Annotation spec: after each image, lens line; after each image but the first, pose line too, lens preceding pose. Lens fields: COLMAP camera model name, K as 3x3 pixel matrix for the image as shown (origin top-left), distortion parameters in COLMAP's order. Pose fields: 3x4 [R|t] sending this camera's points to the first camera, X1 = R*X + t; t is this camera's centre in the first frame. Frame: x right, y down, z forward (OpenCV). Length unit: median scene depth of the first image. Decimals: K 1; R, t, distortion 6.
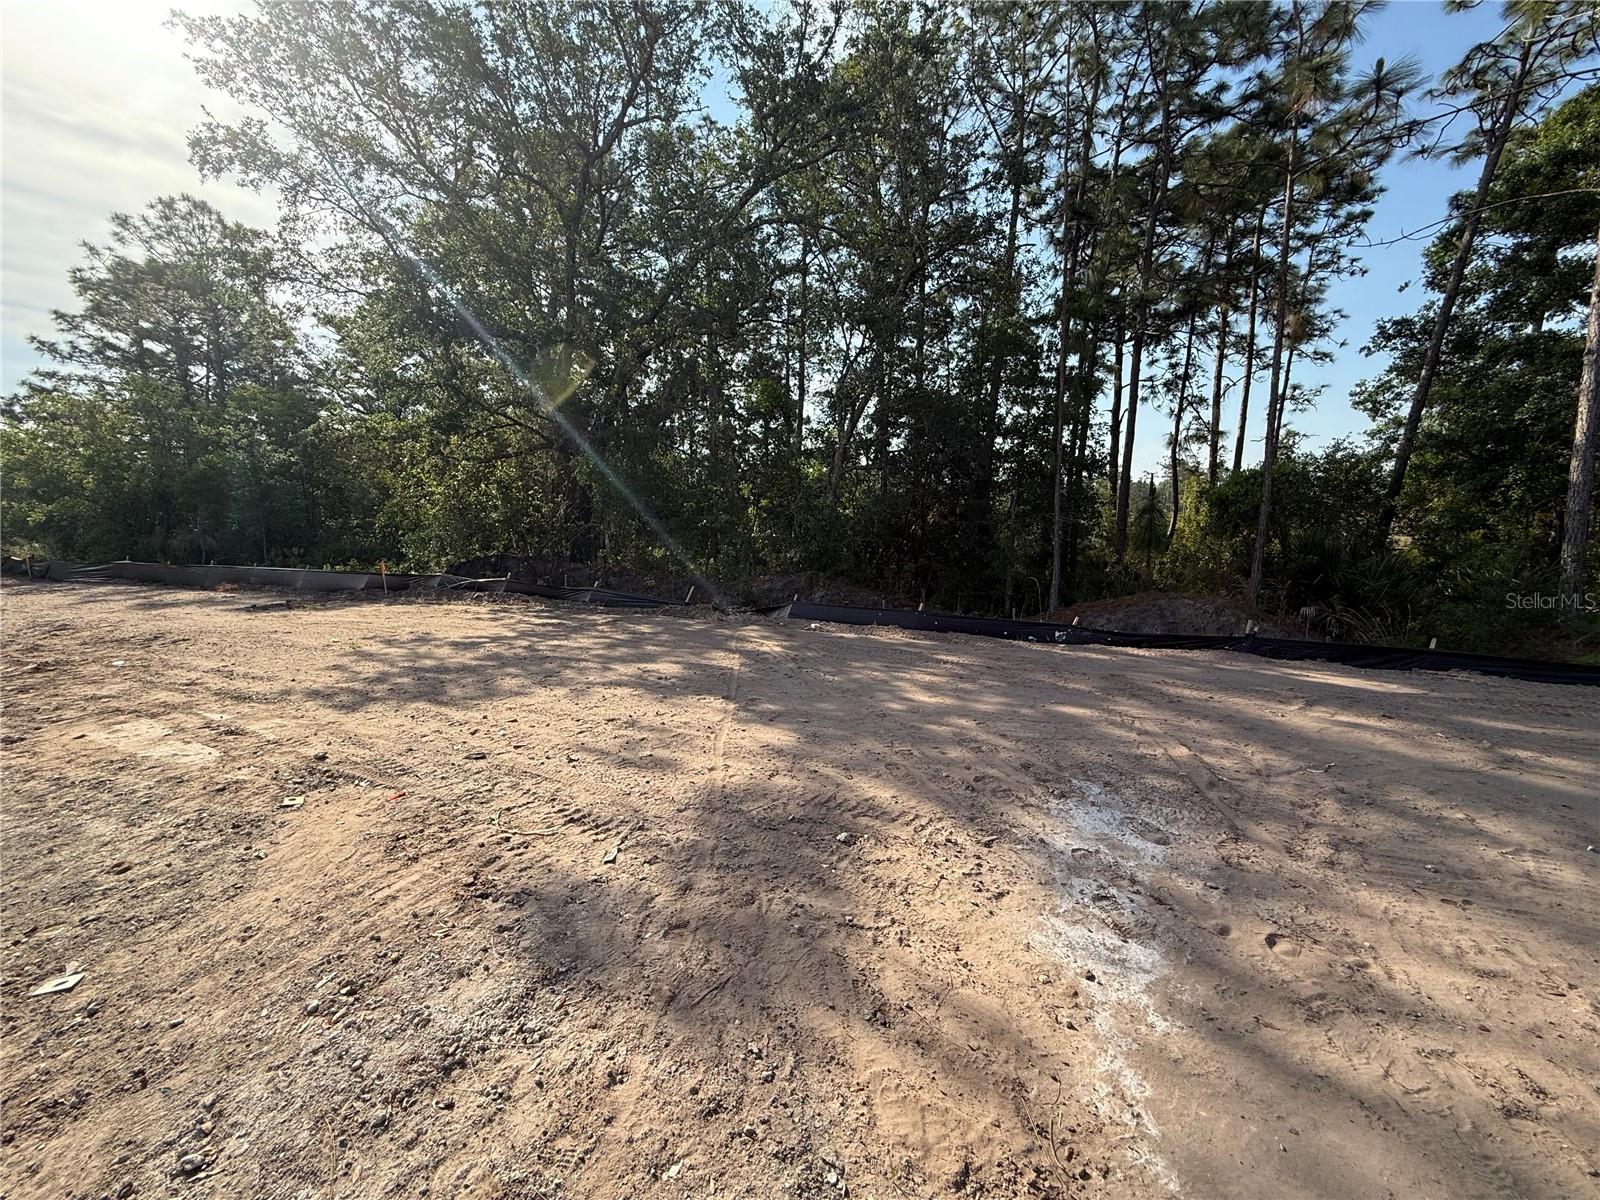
lens RADIAL K [[636.3, 0, 799.9], [0, 636.3, 598.8], [0, 0, 1]] dist [0.000347, 0.000427]
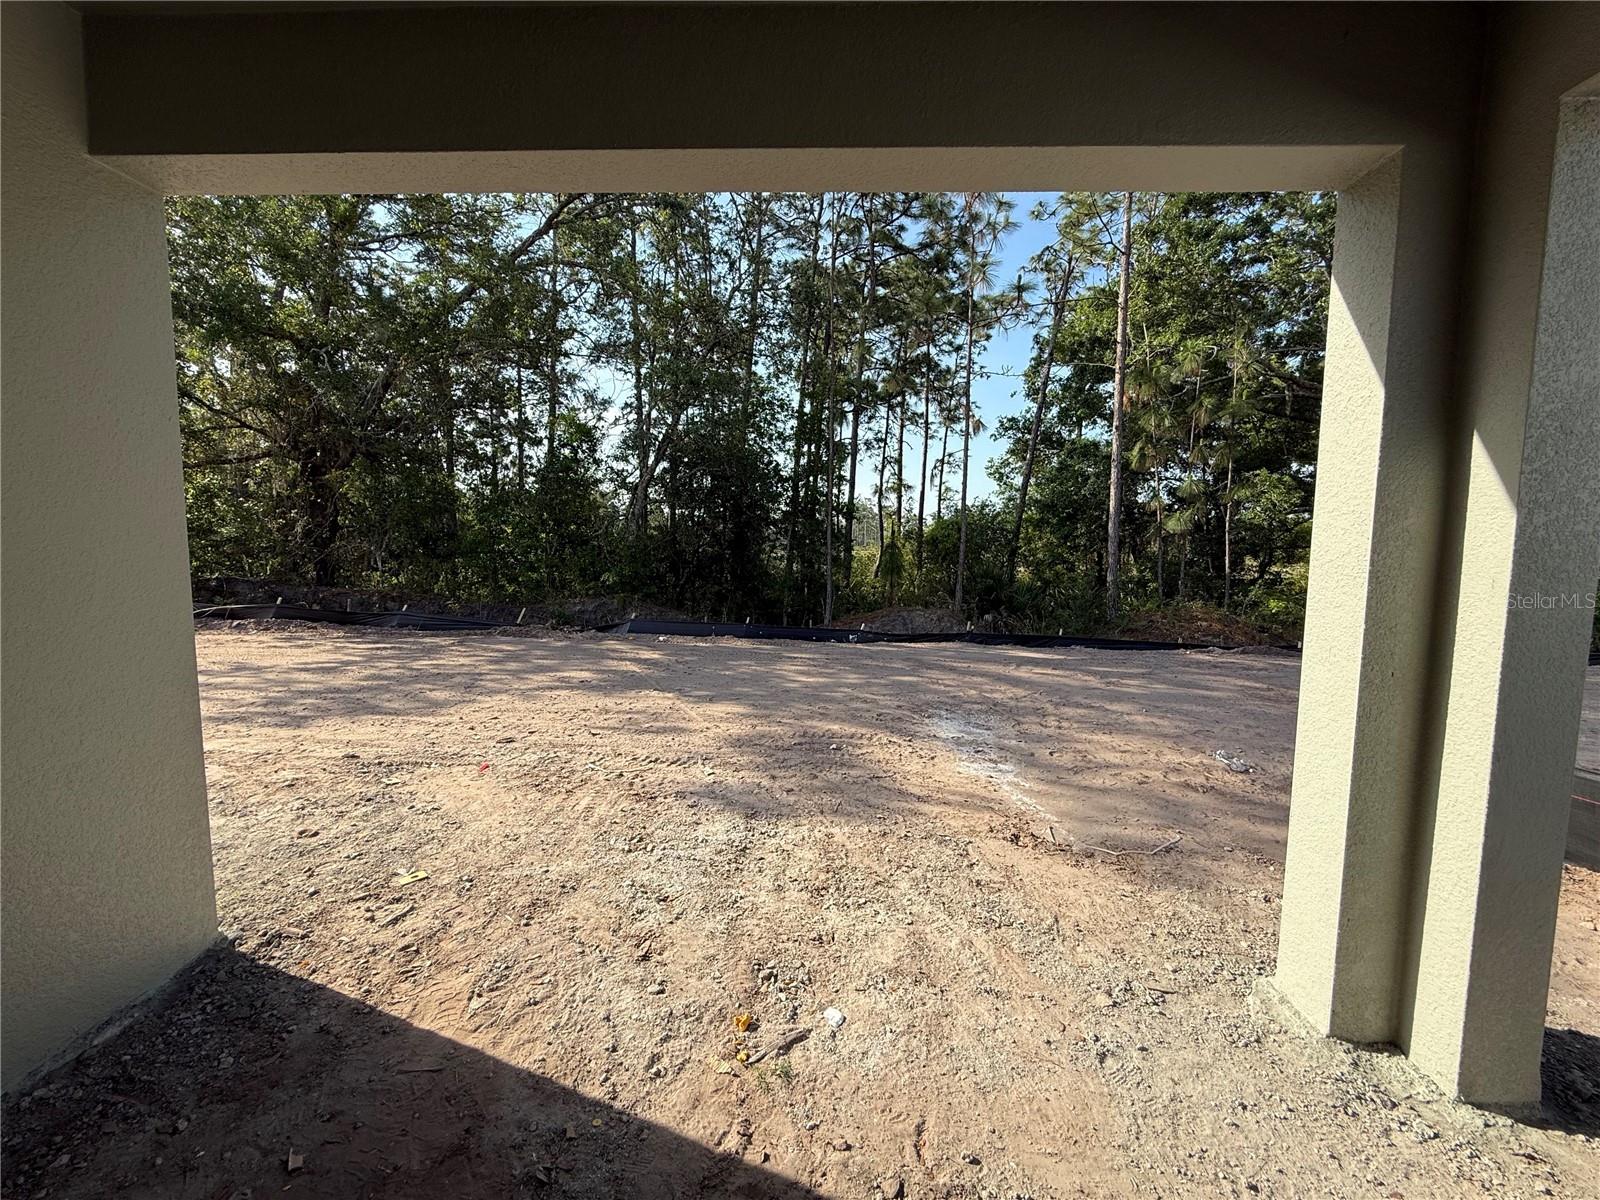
lens RADIAL K [[636.3, 0, 799.8], [0, 636.3, 602.0], [0, 0, 1]] dist [0.000347, 0.000427]
pose [[0.903171, -0.011471, 0.429129, -0.495038], [0.027782, 0.999109, -0.031765, 0.038502], [-0.428382, 0.040611, 0.902685, -0.311246]]
